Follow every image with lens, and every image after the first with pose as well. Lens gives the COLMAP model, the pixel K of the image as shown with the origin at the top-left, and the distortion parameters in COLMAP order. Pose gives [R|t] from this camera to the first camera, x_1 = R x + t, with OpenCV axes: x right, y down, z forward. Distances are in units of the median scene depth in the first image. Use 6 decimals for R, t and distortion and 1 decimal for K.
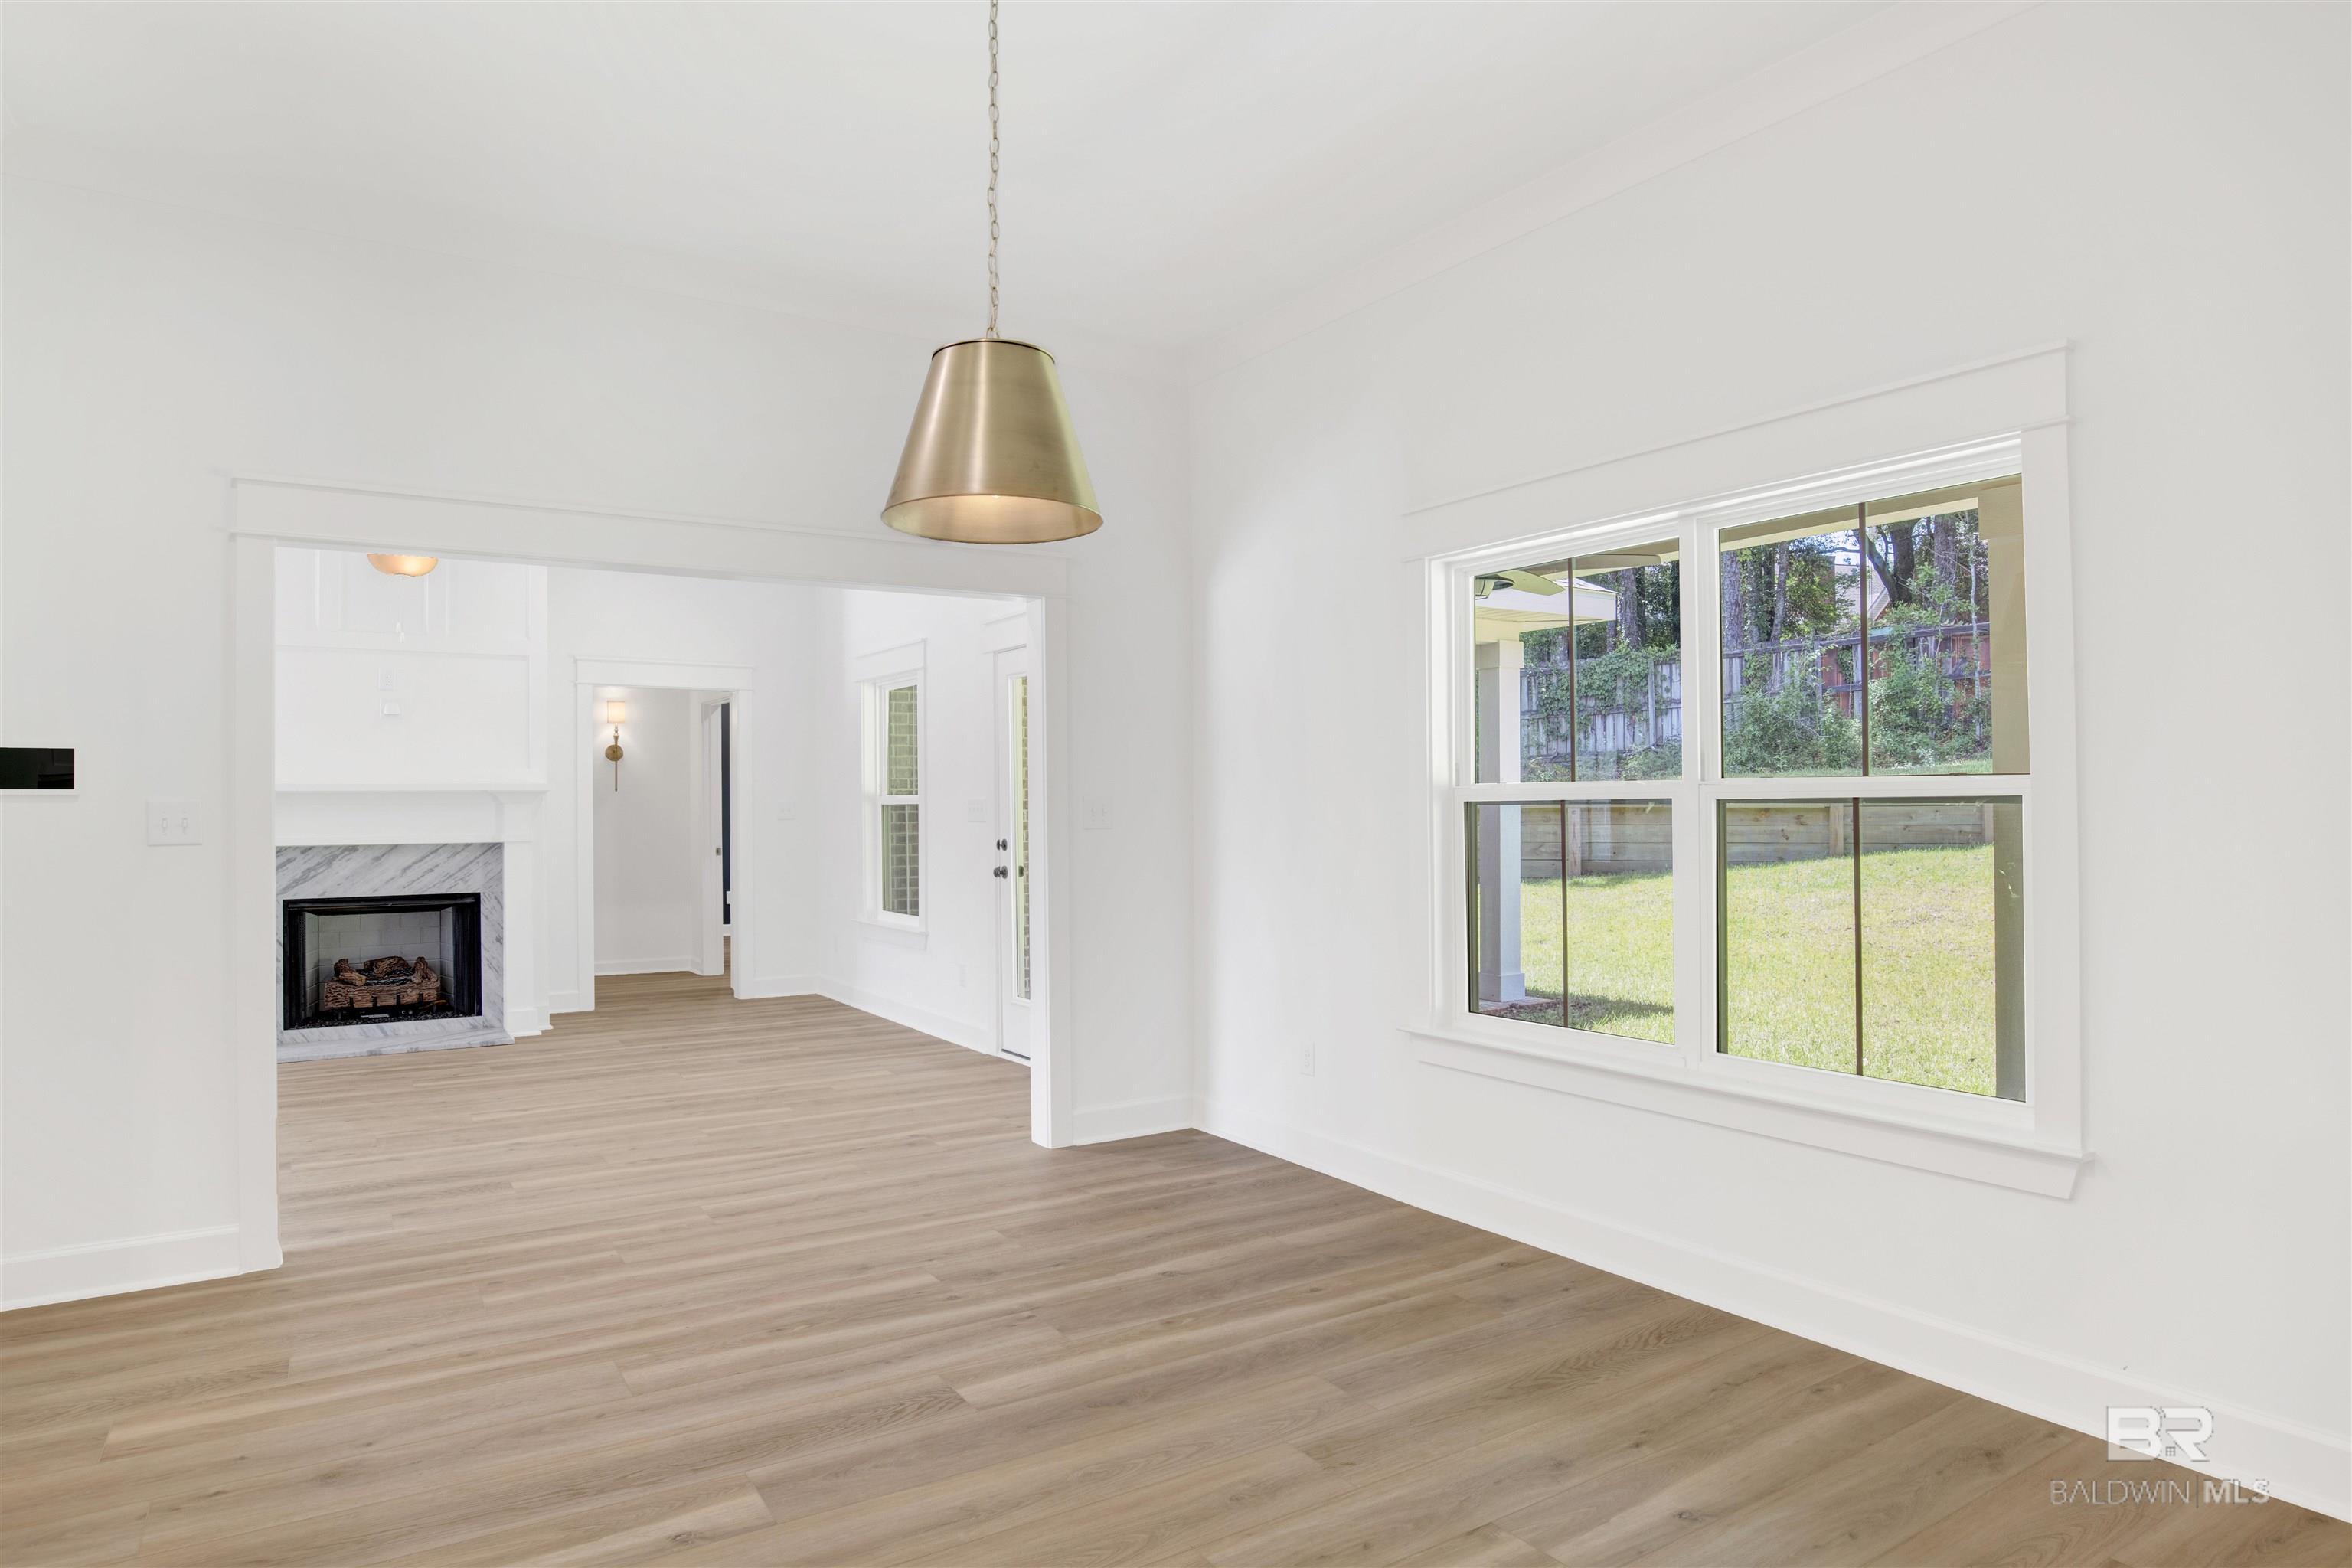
lens RADIAL K [[1376.2, 0, 1181.4], [0, 1376.2, 788.5], [0, 0, 1]] dist [-0.054314, 0.013489]
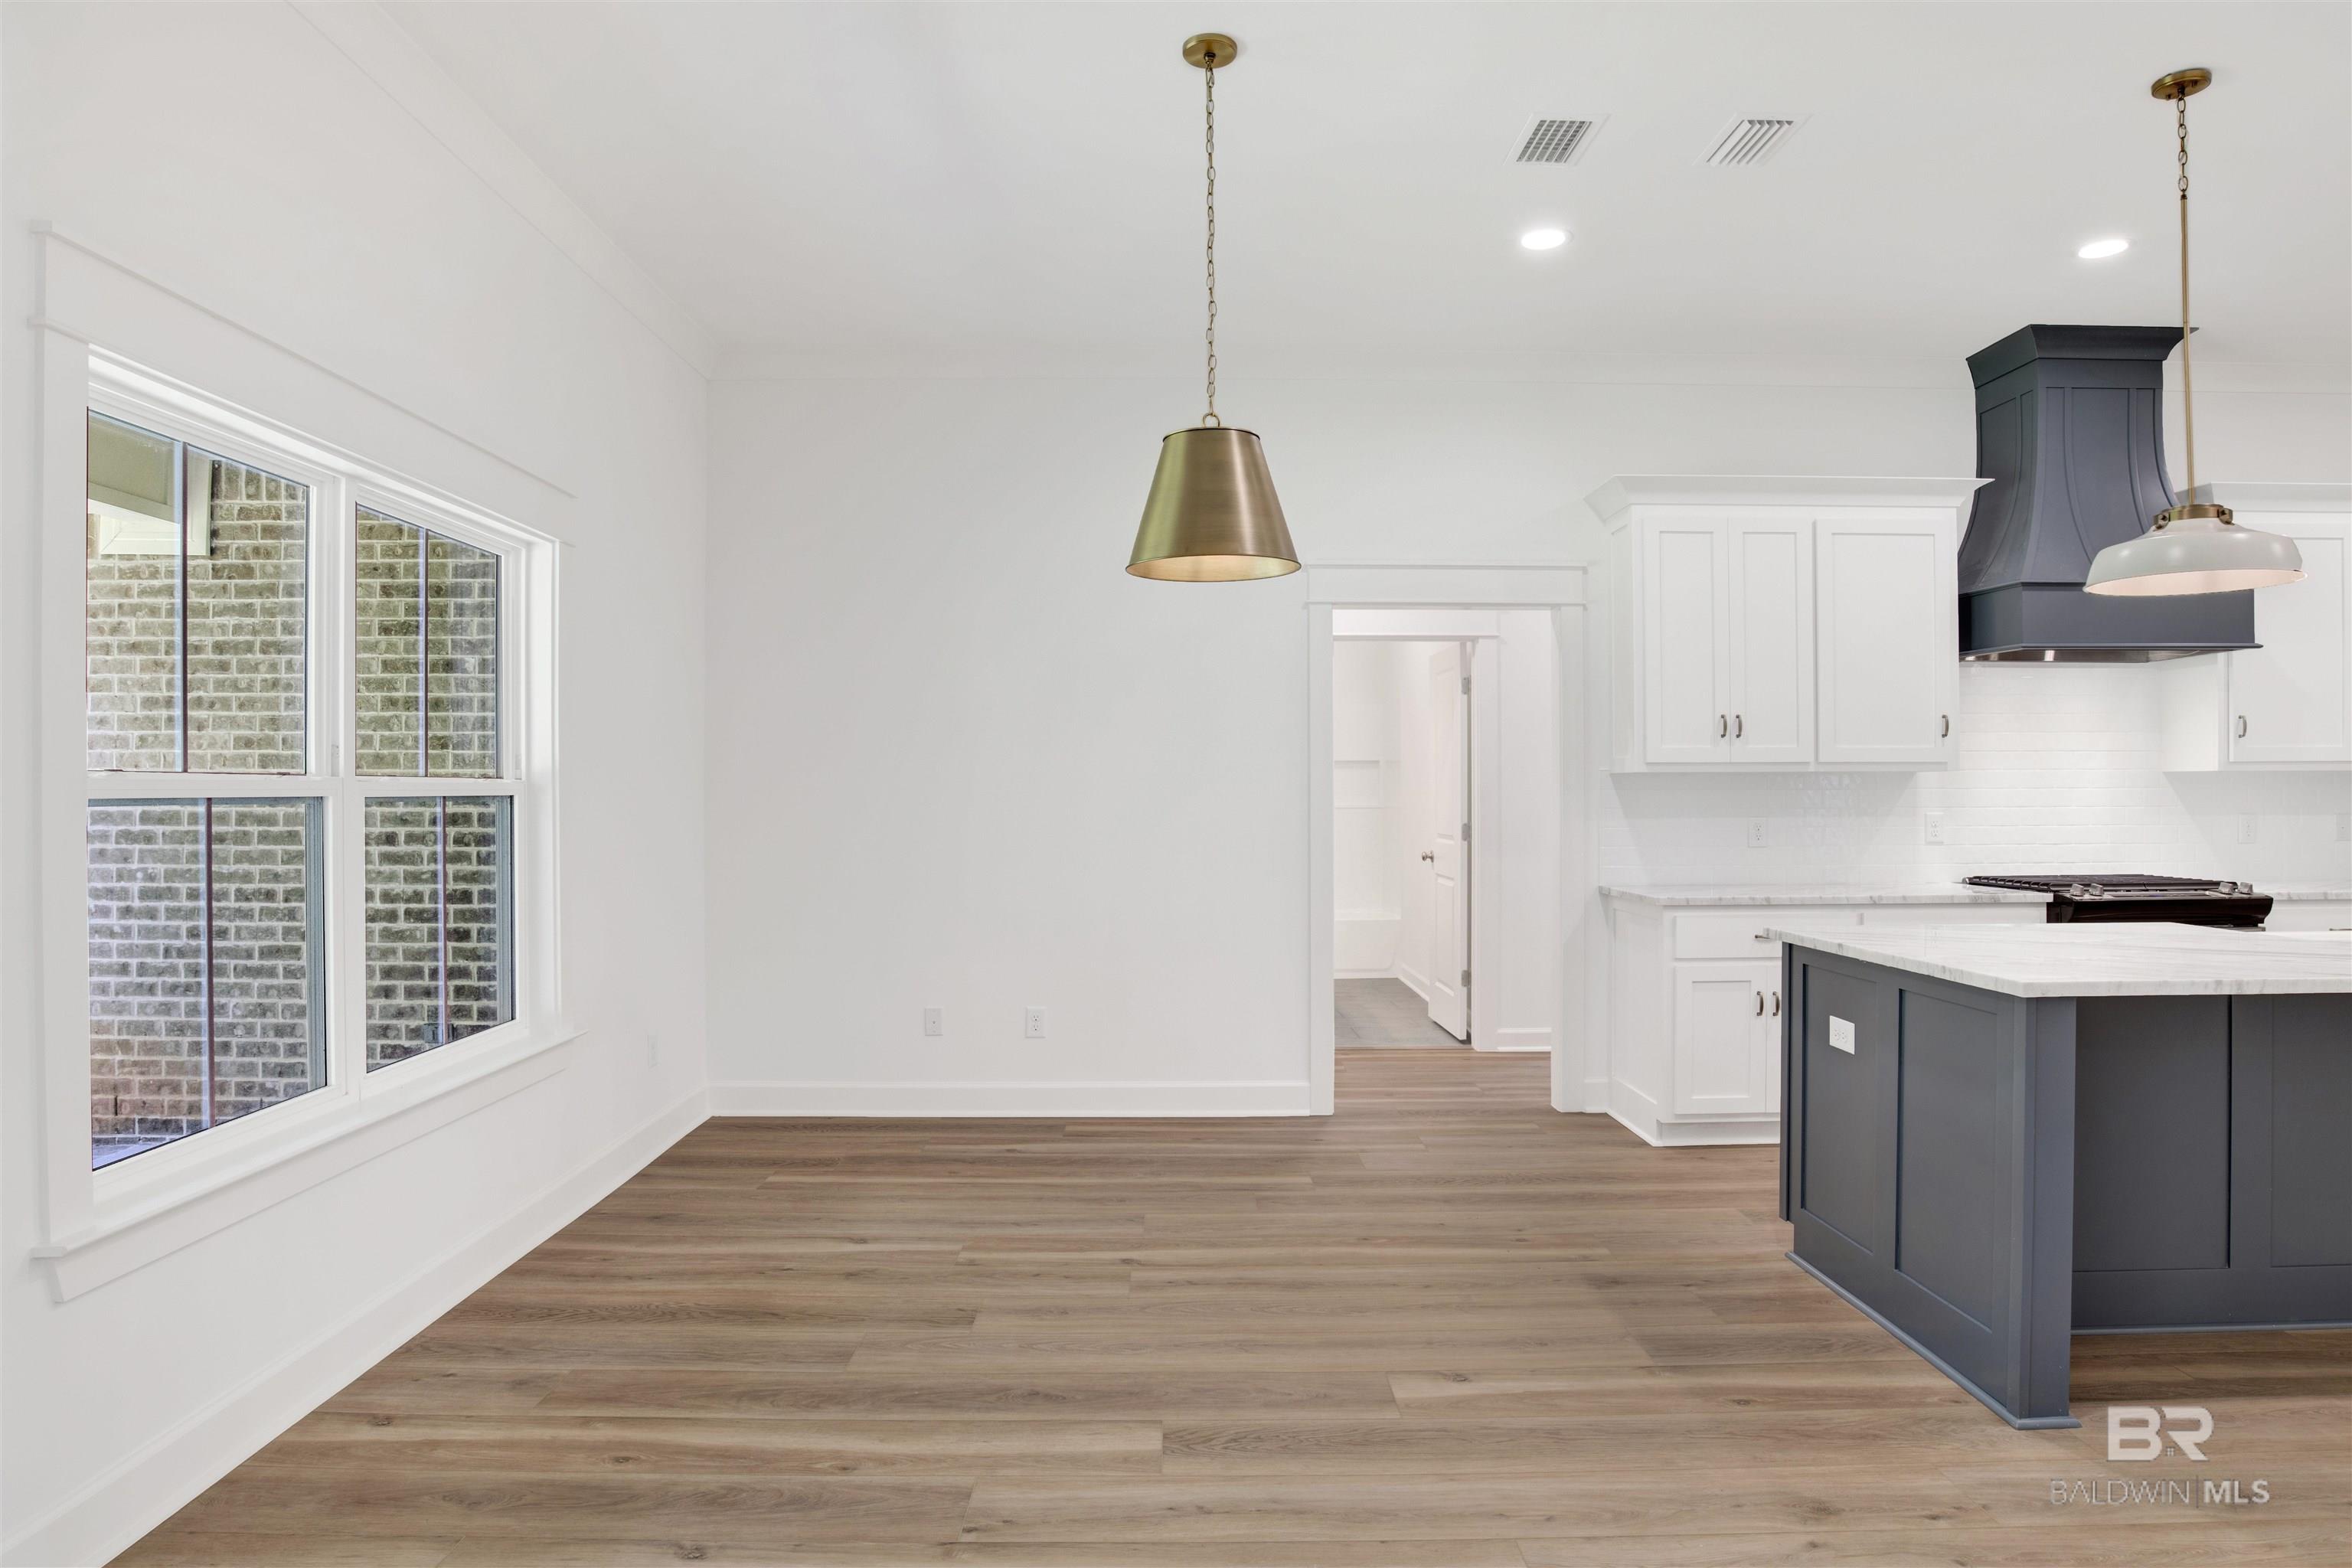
lens RADIAL K [[1376.2, 0, 1164.0], [0, 1376.2, 790.3], [0, 0, 1]] dist [-0.054314, 0.013489]
pose [[-0.841947, 0.009581, 0.539475, -0.637799], [0.001726, 0.999885, -0.015064, 0.021411], [-0.539558, -0.011752, -0.841867, 1.712709]]
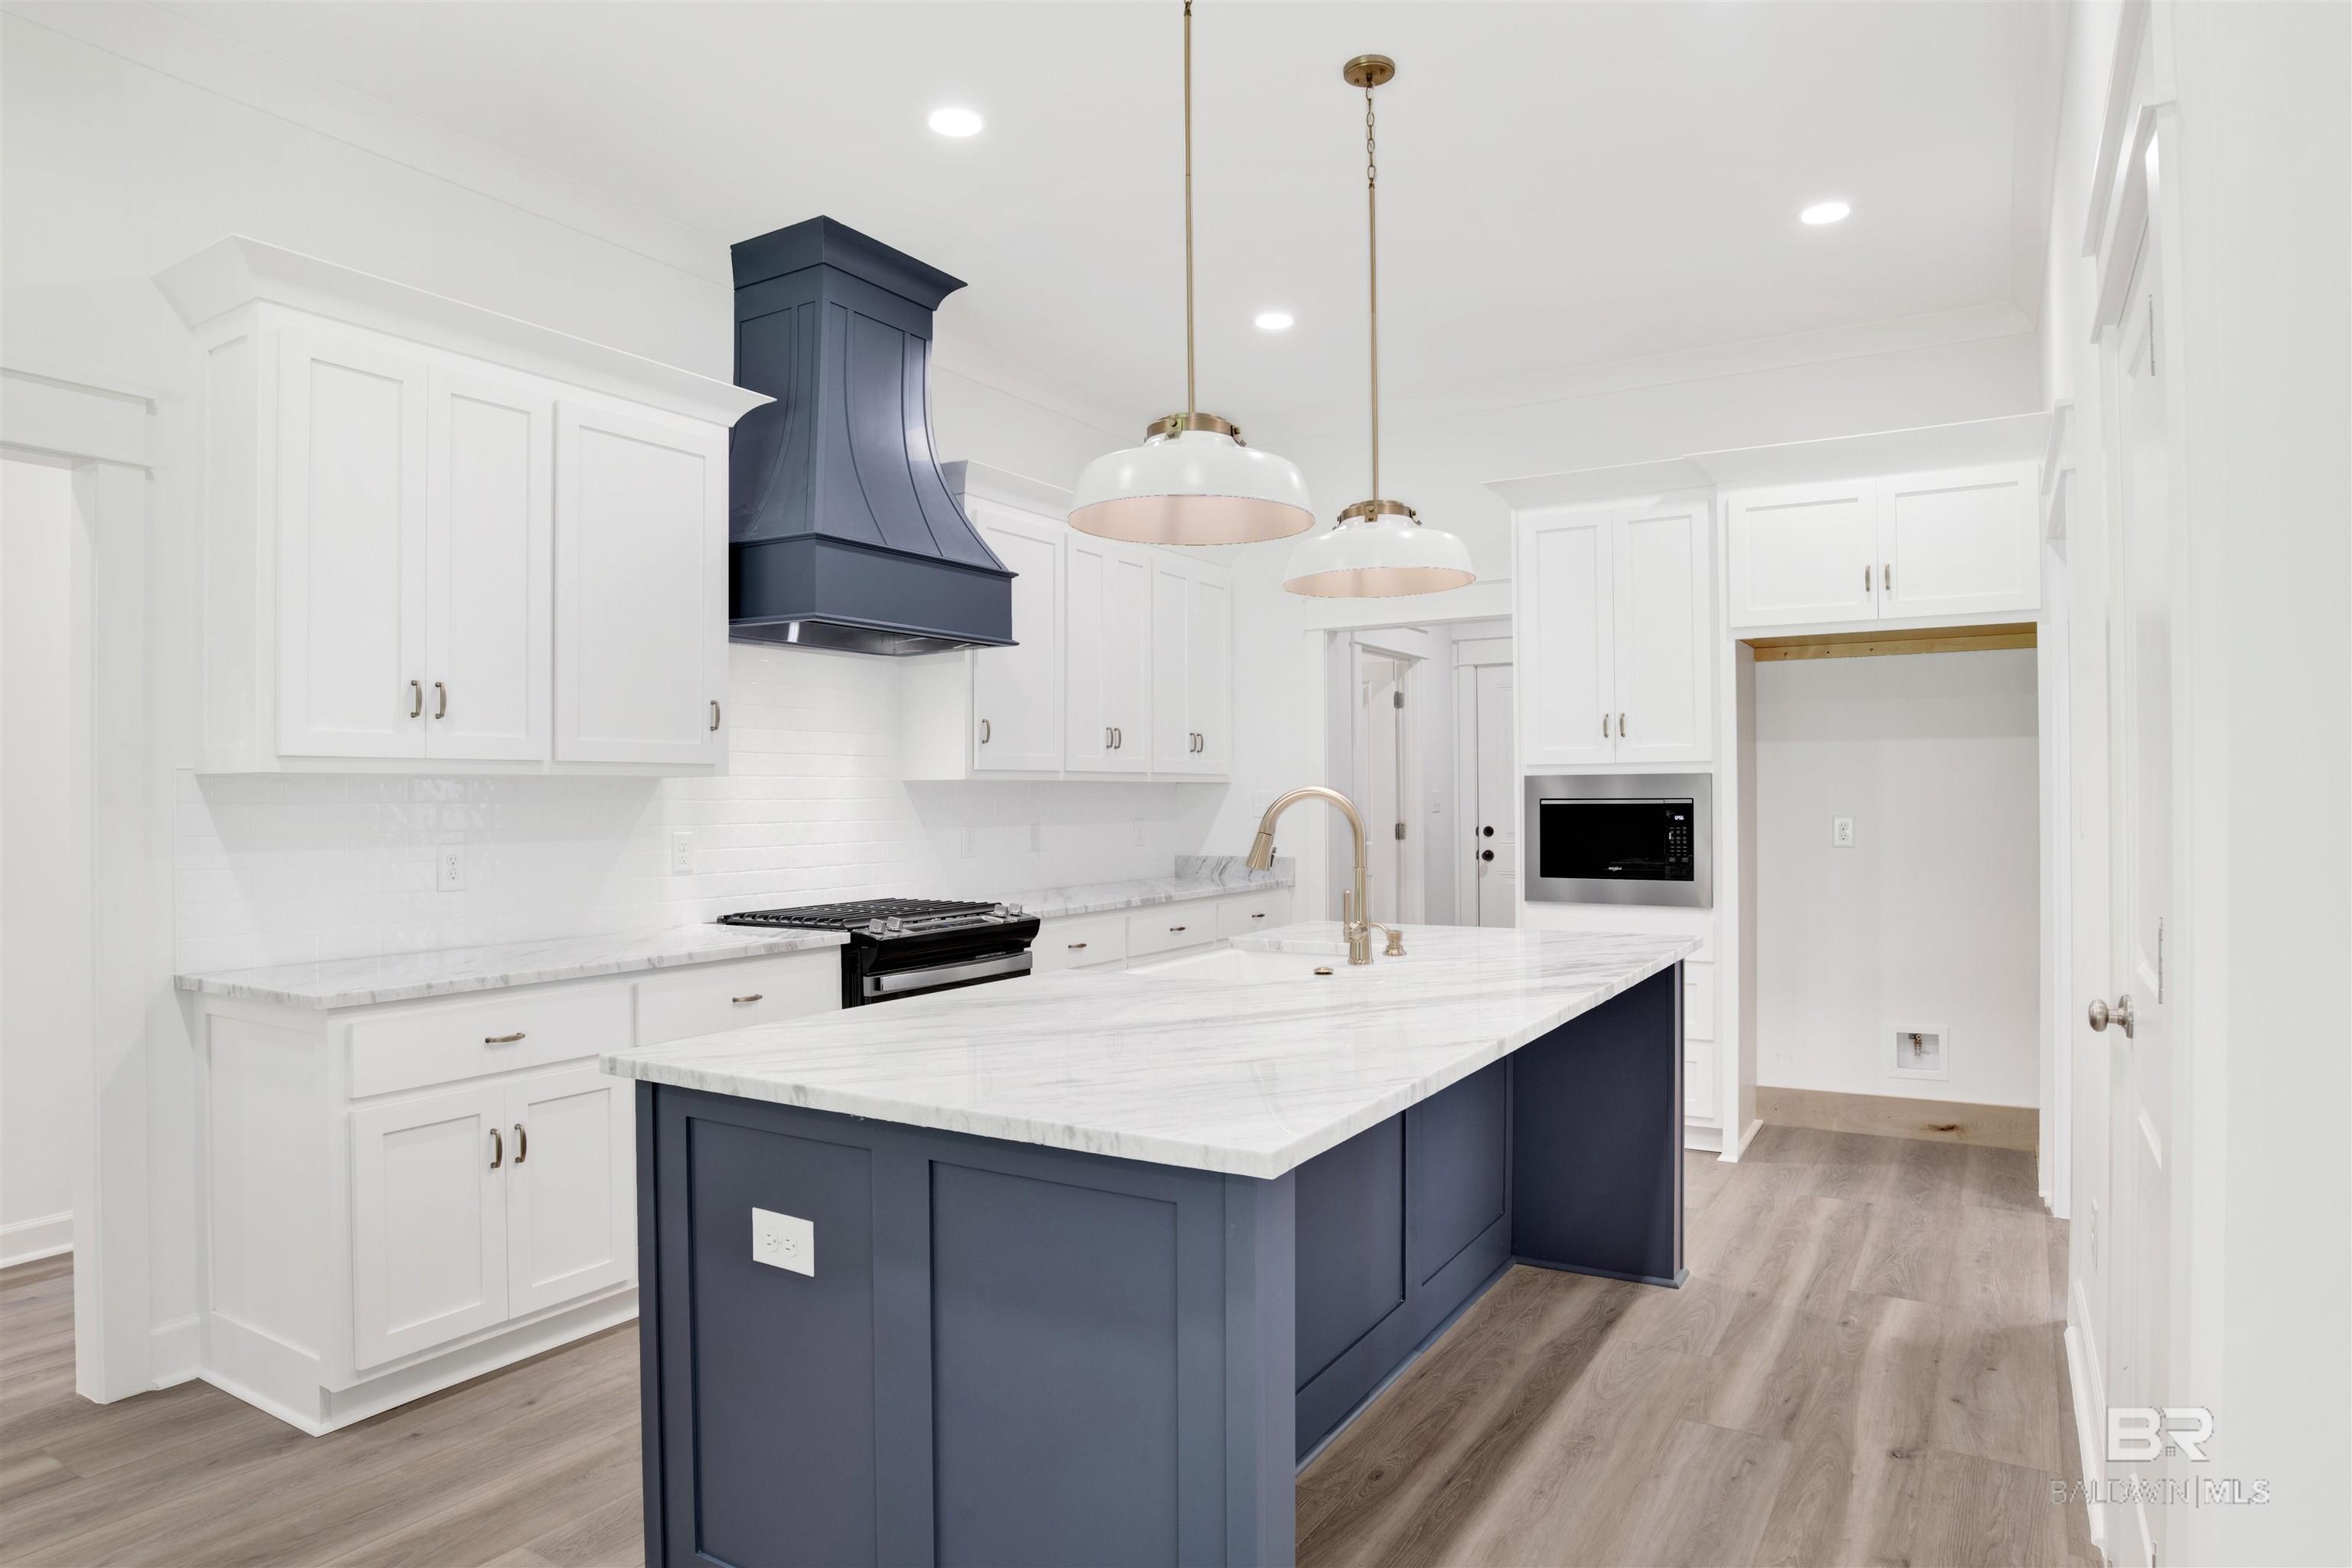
lens RADIAL K [[1376.2, 0, 1185.8], [0, 1376.2, 784.9], [0, 0, 1]] dist [-0.054314, 0.013489]
pose [[-0.902469, 0.008150, -0.430678, -0.490576], [0.017143, 0.999708, -0.017004, 0.014950], [0.430414, -0.022728, -0.902345, 1.338659]]
